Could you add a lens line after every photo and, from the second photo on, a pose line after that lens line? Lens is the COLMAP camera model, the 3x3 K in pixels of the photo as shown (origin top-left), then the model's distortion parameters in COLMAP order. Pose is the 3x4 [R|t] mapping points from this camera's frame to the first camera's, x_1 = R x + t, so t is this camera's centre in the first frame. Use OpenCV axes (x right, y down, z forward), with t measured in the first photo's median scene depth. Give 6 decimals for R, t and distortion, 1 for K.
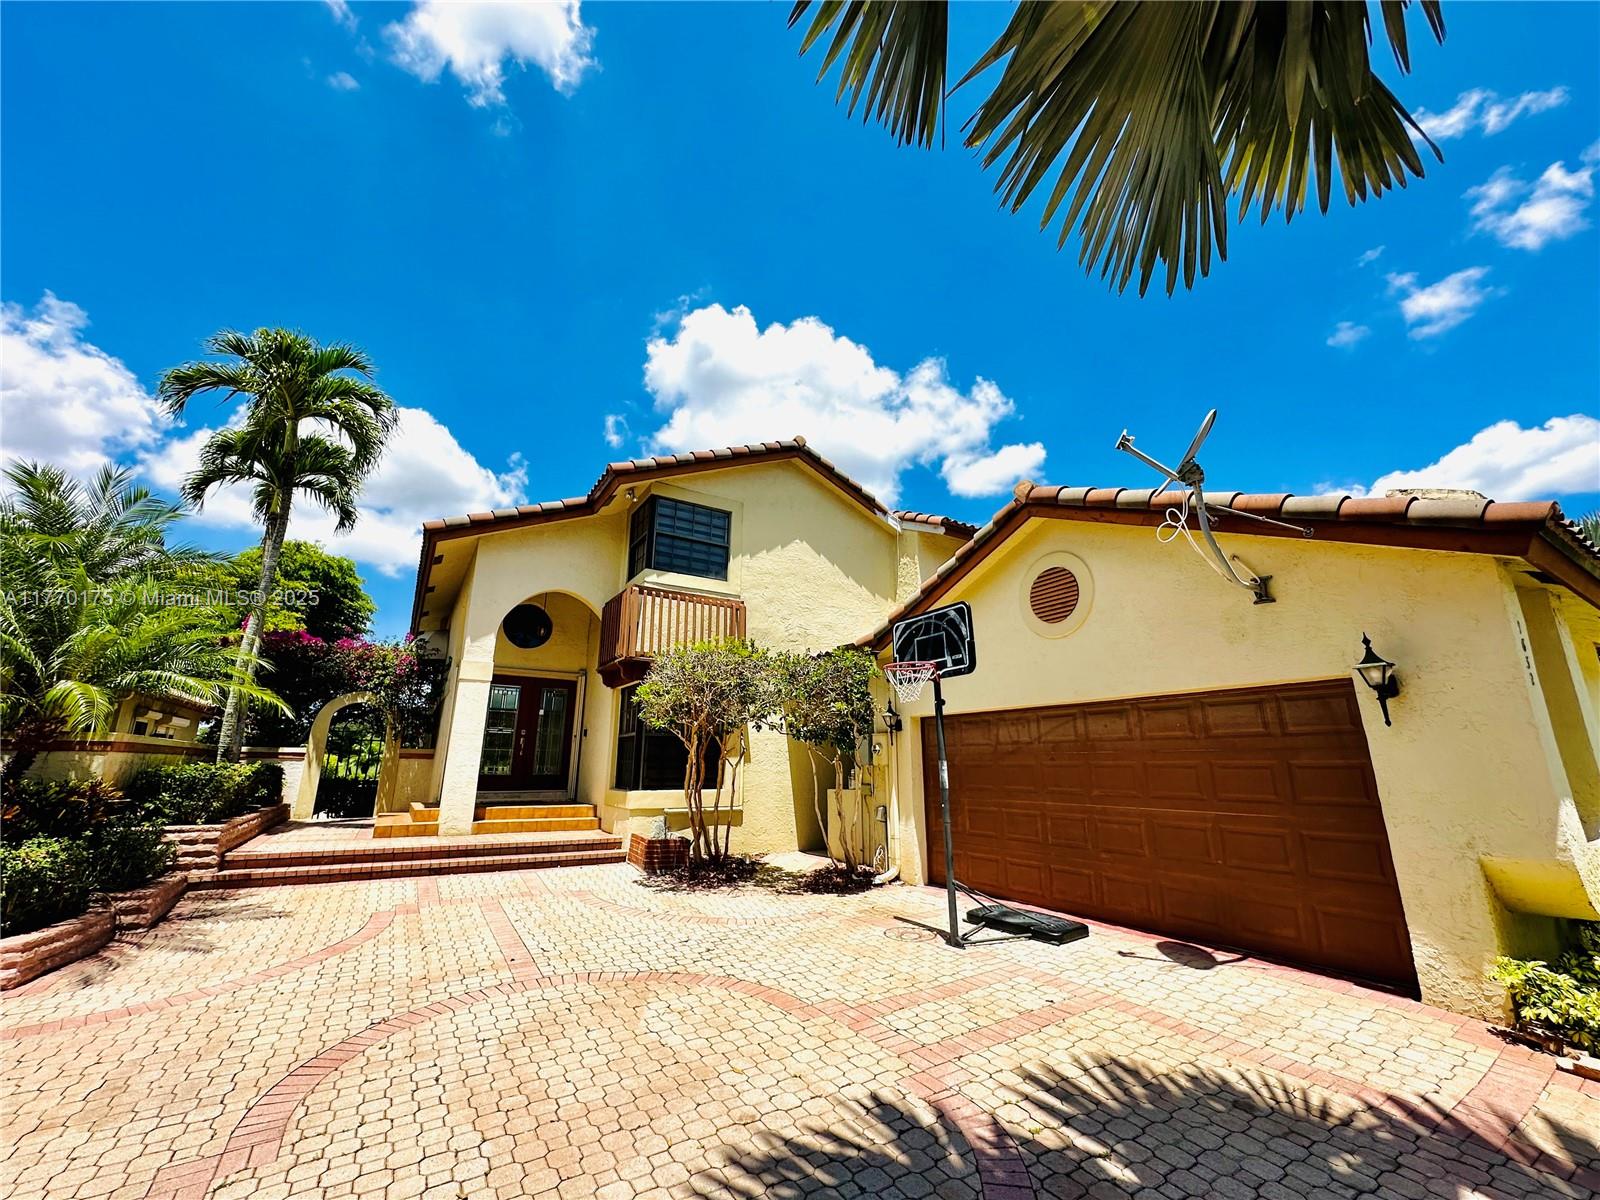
lens RADIAL K [[639.4, 0, 799.4], [0, 639.4, 600.5], [0, 0, 1]] dist [-0.003826, 0.000984]
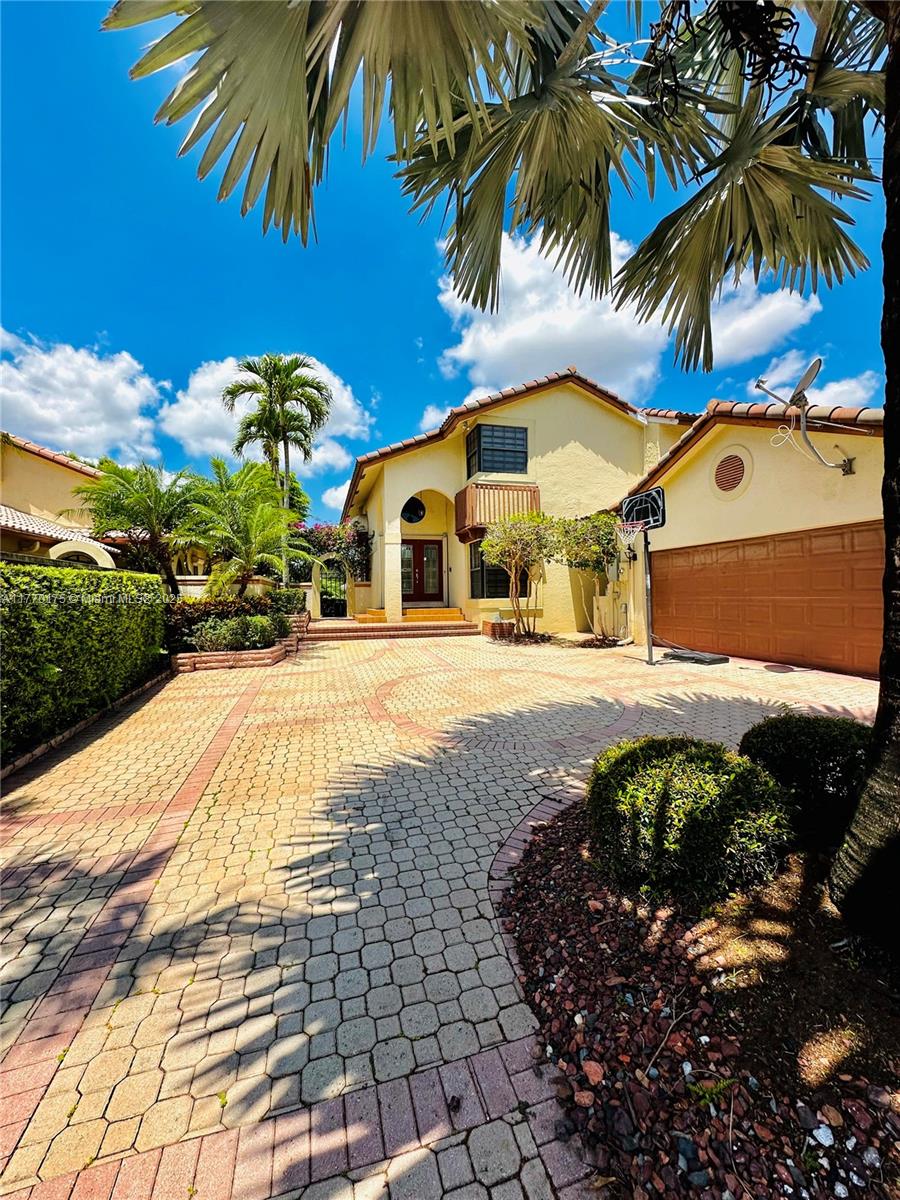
lens RADIAL K [[479.2, 0, 450.4], [0, 479.2, 600.8], [0, 0, 1]] dist [-0.003033, 0.000677]
pose [[0.959002, -0.018551, -0.282790, 0.046549], [0.092833, 0.963364, 0.251619, -0.055601], [0.267762, -0.267555, 0.925590, -0.324020]]
